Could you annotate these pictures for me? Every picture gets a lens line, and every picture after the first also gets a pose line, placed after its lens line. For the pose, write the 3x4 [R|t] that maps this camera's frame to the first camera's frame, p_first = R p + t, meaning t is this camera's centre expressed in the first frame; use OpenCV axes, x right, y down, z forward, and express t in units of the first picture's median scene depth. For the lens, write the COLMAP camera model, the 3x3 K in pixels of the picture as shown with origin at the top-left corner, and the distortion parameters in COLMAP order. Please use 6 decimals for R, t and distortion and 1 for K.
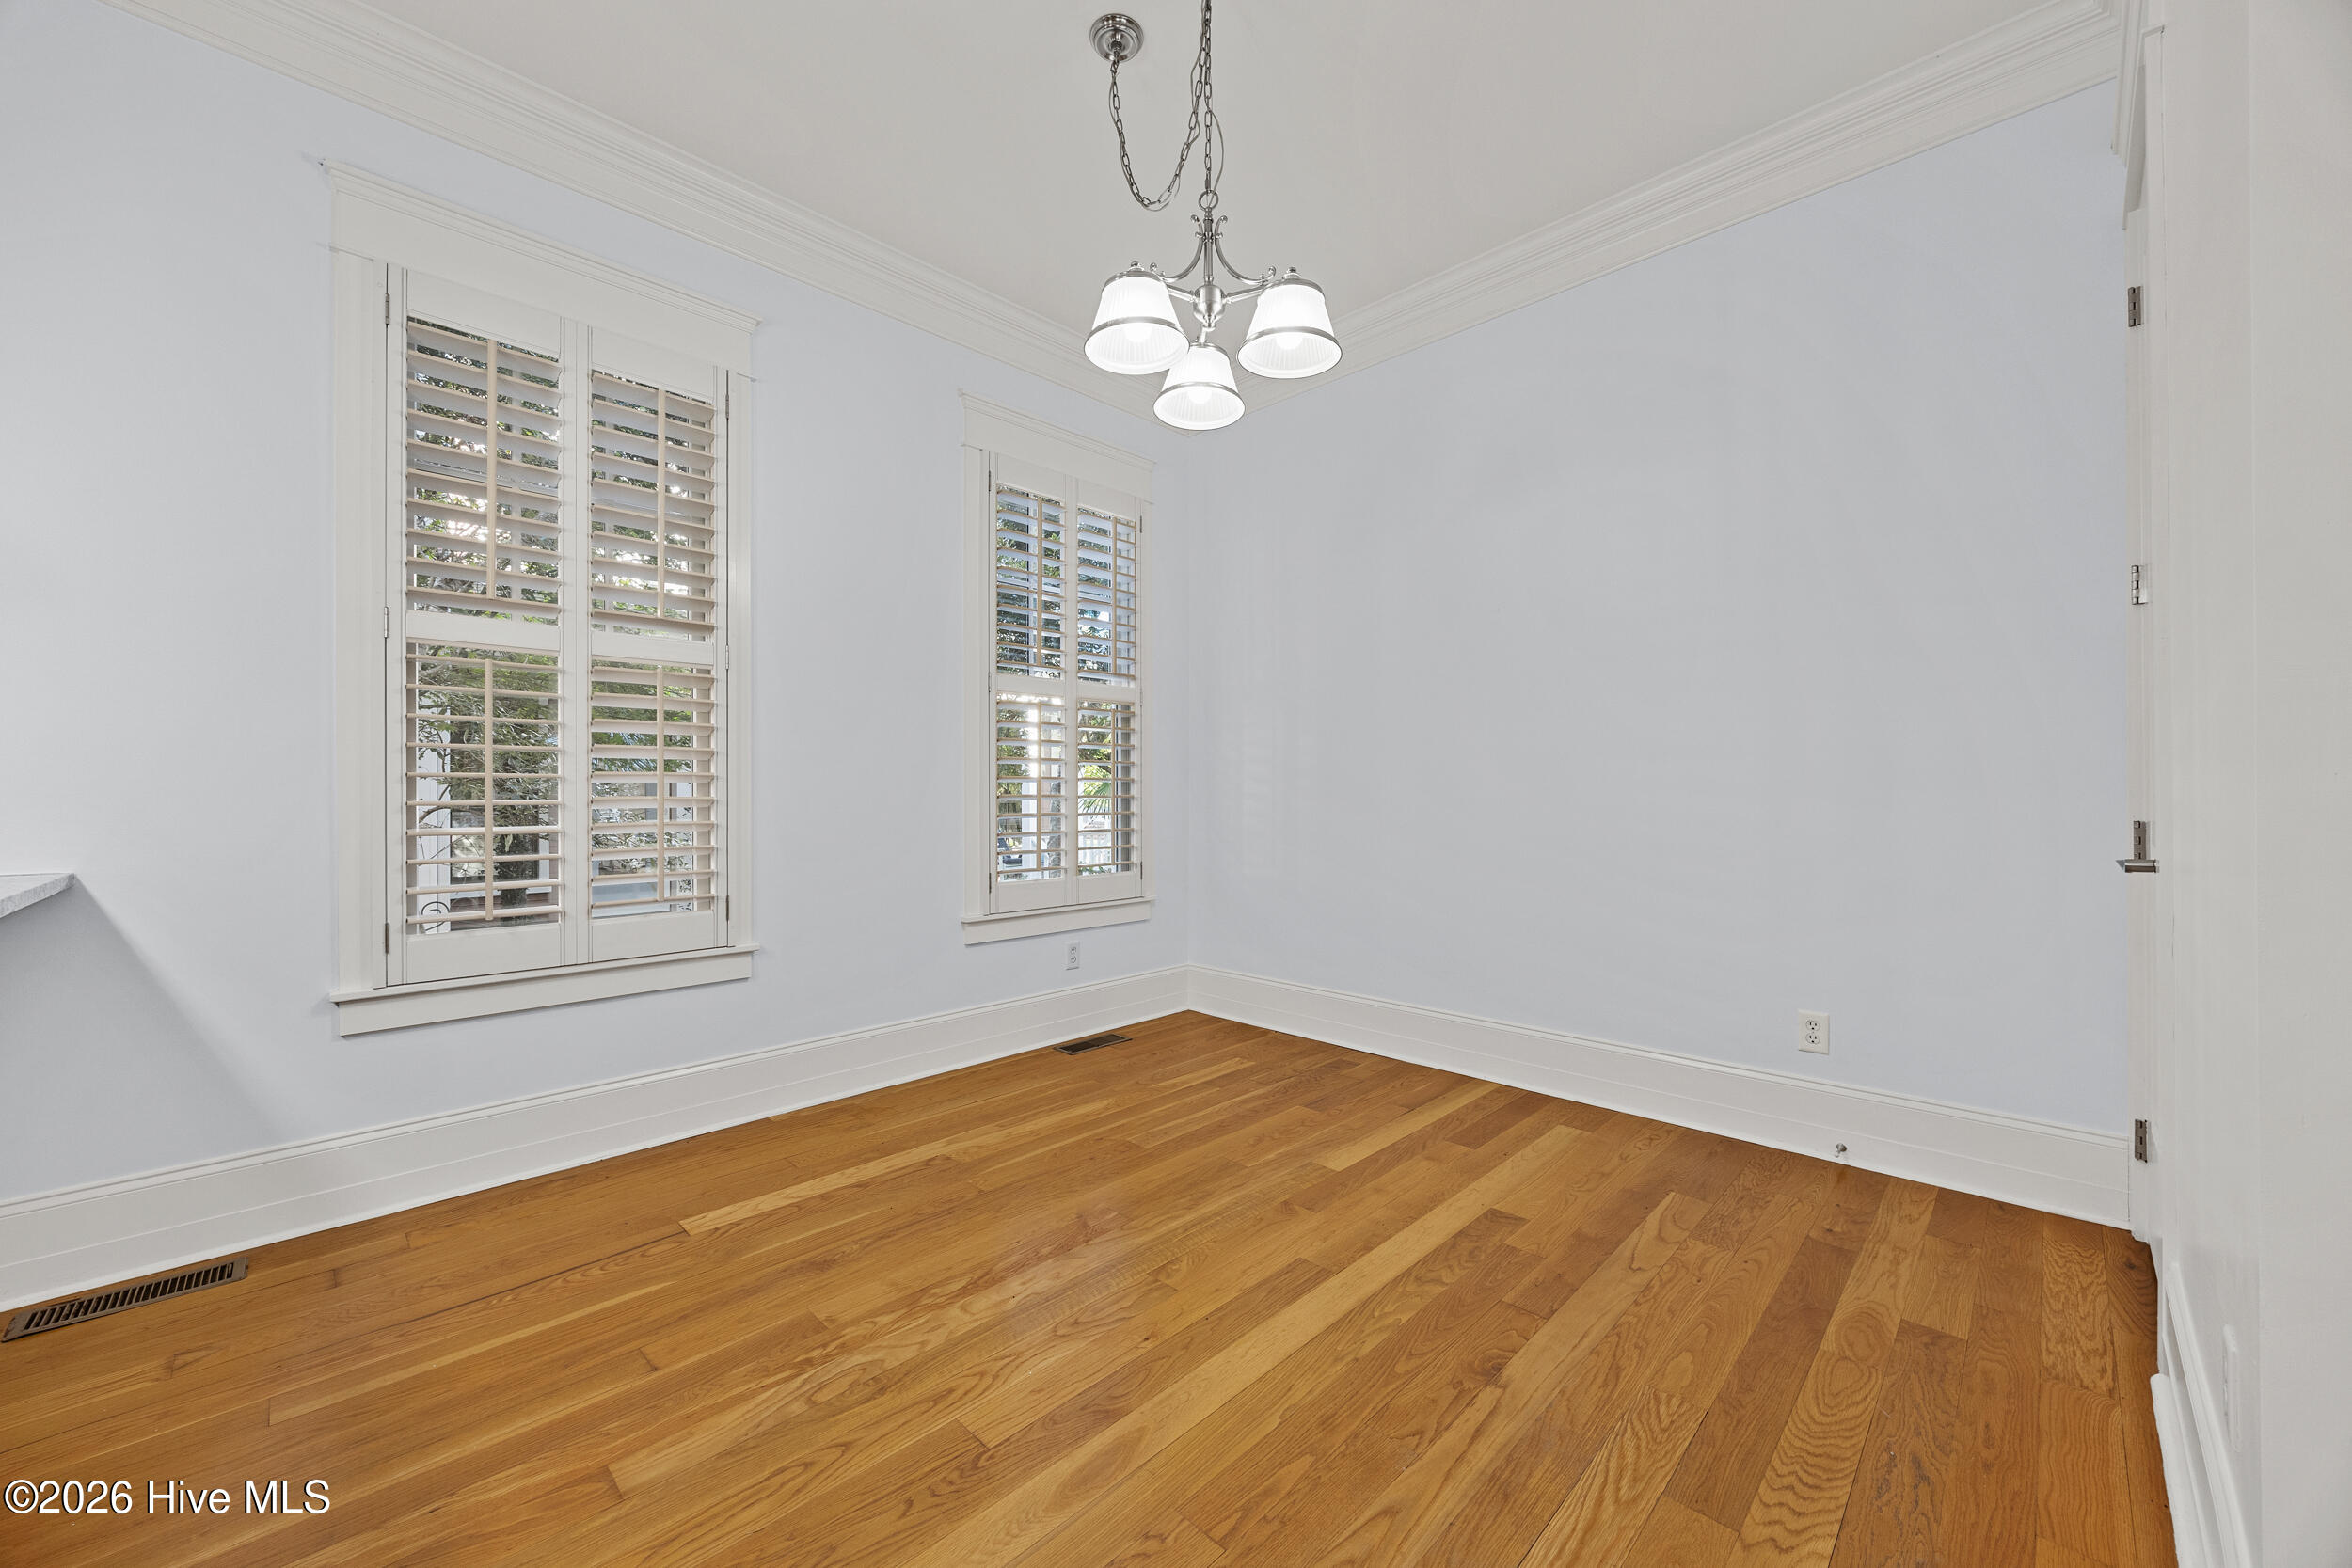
lens RADIAL K [[894.8, 0, 1163.3], [0, 894.8, 785.5], [0, 0, 1]] dist [-0.006898, 0.000321]
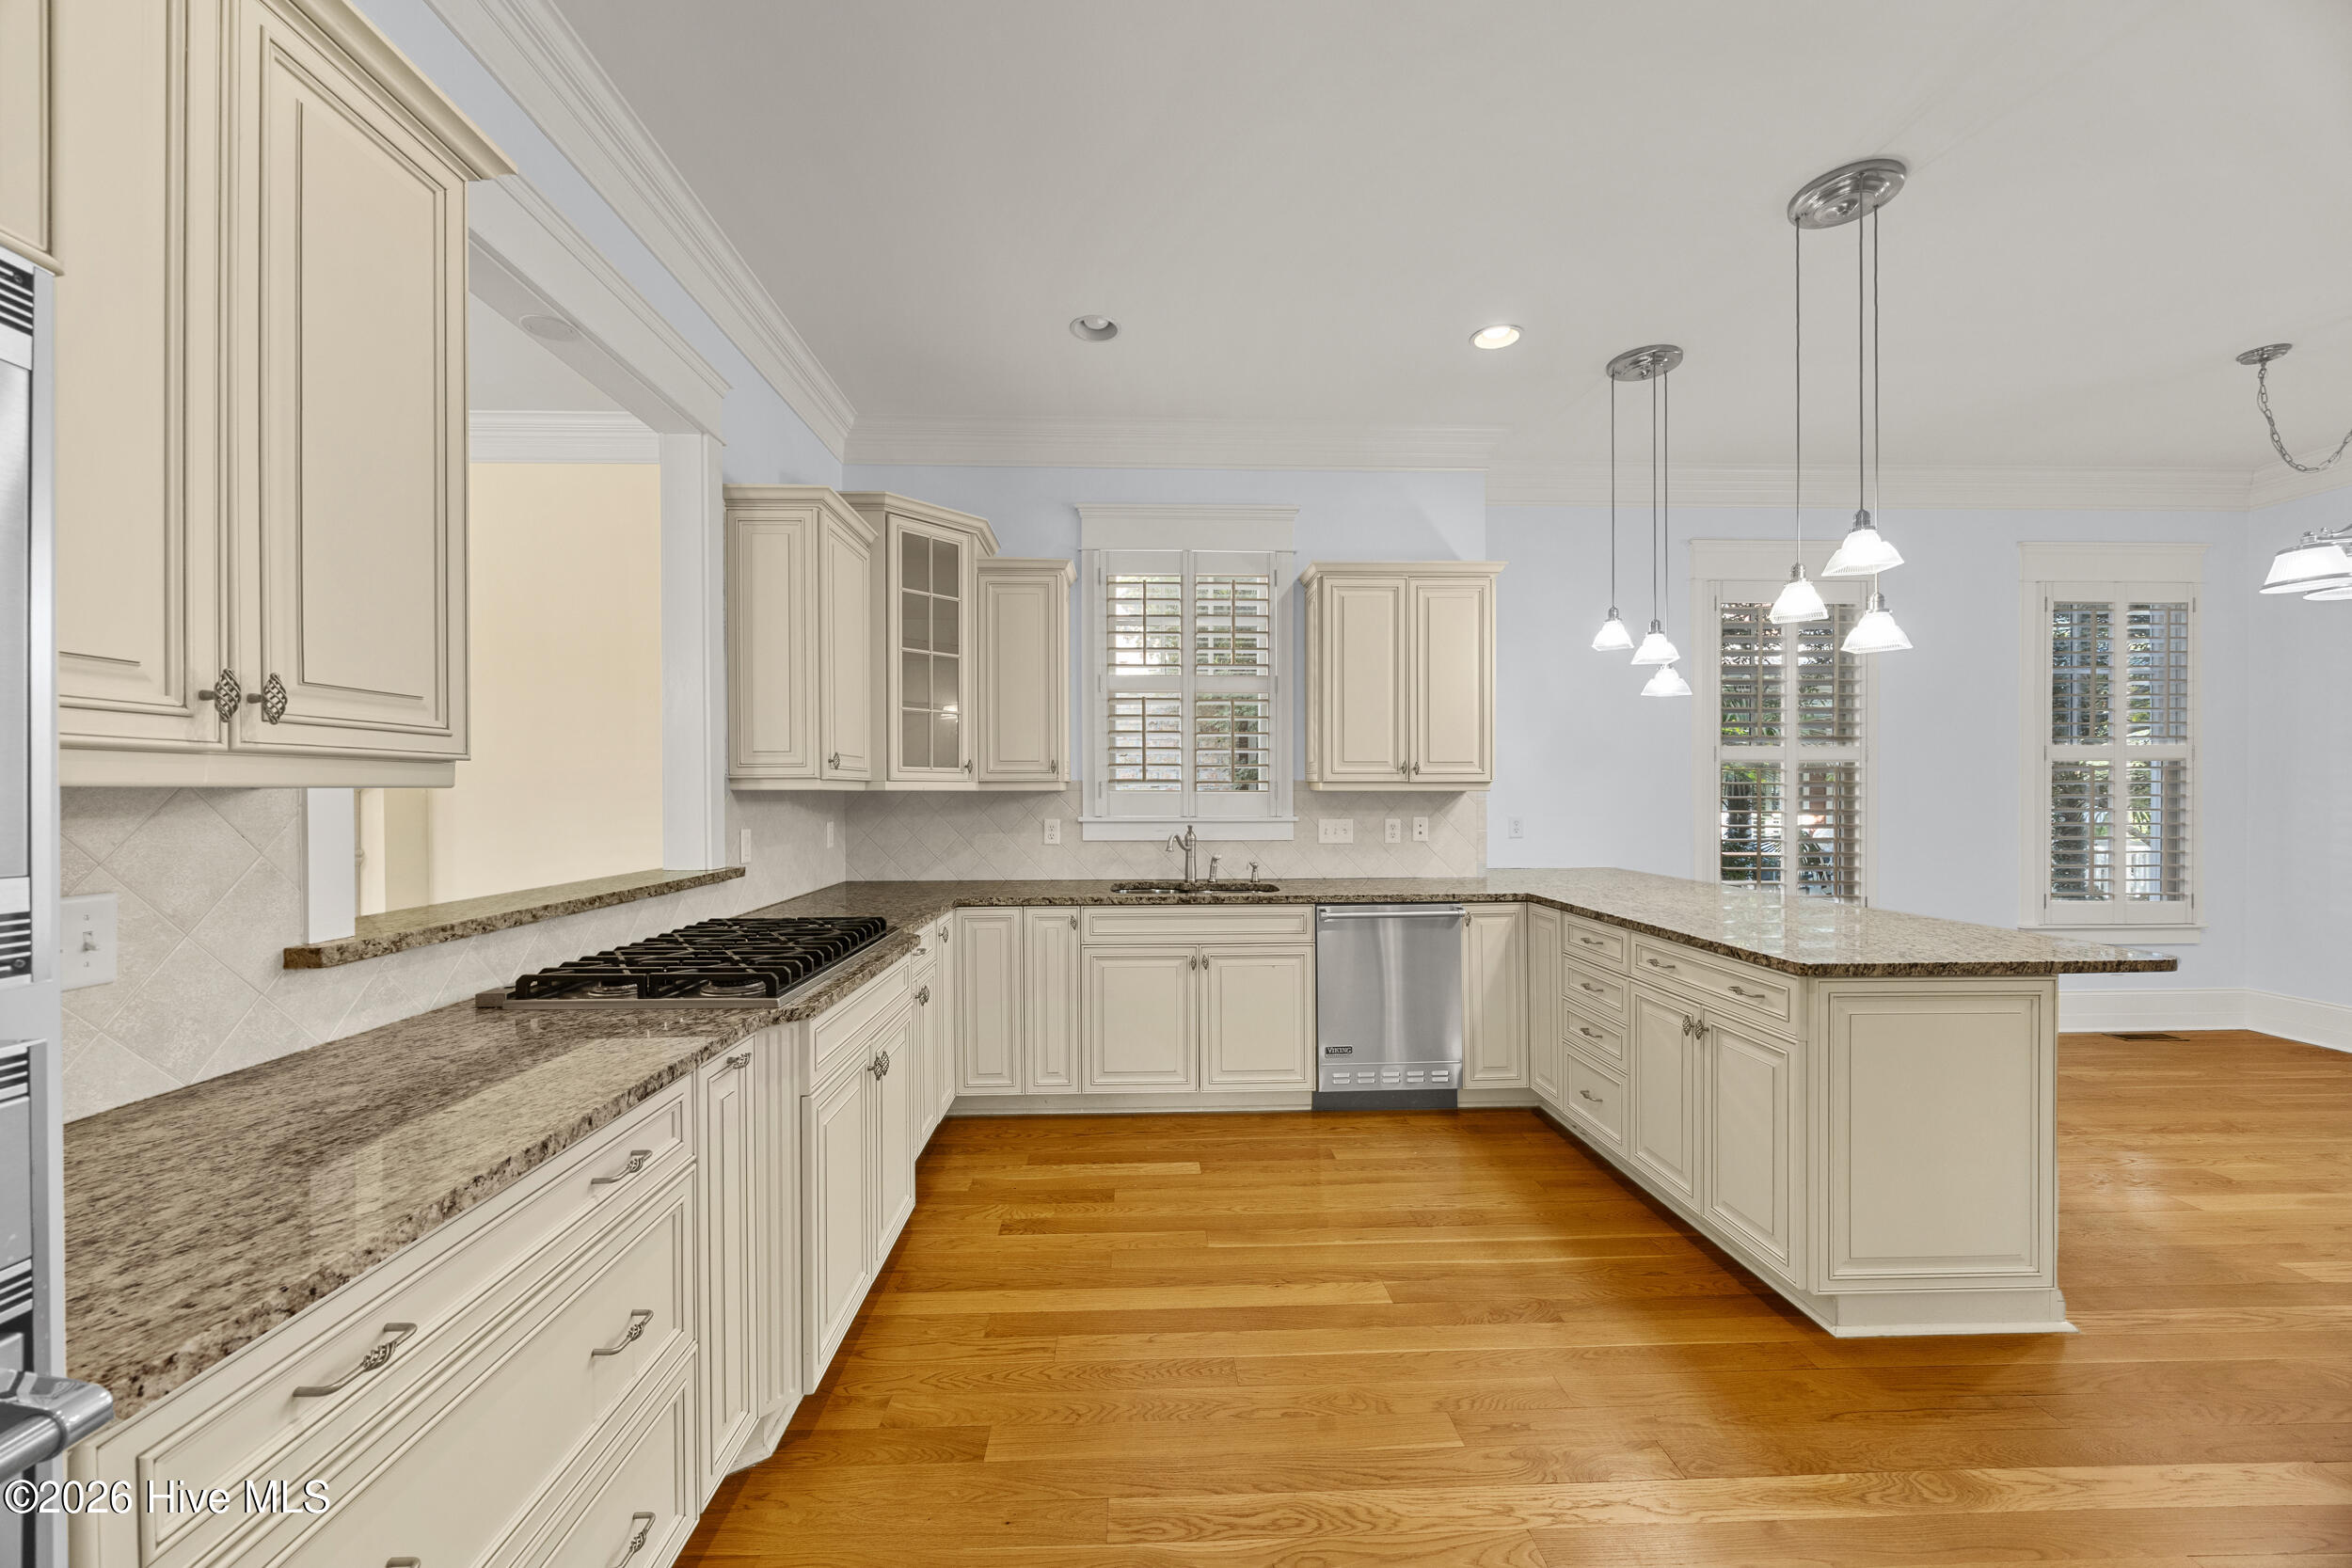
lens RADIAL K [[894.8, 0, 1163.3], [0, 894.8, 785.5], [0, 0, 1]] dist [-0.006898, 0.000321]
pose [[0.729407, -0.001279, -0.684079, -0.428322], [0.005359, 0.999978, 0.003844, -0.138331], [0.684059, -0.006470, 0.729398, -1.556868]]
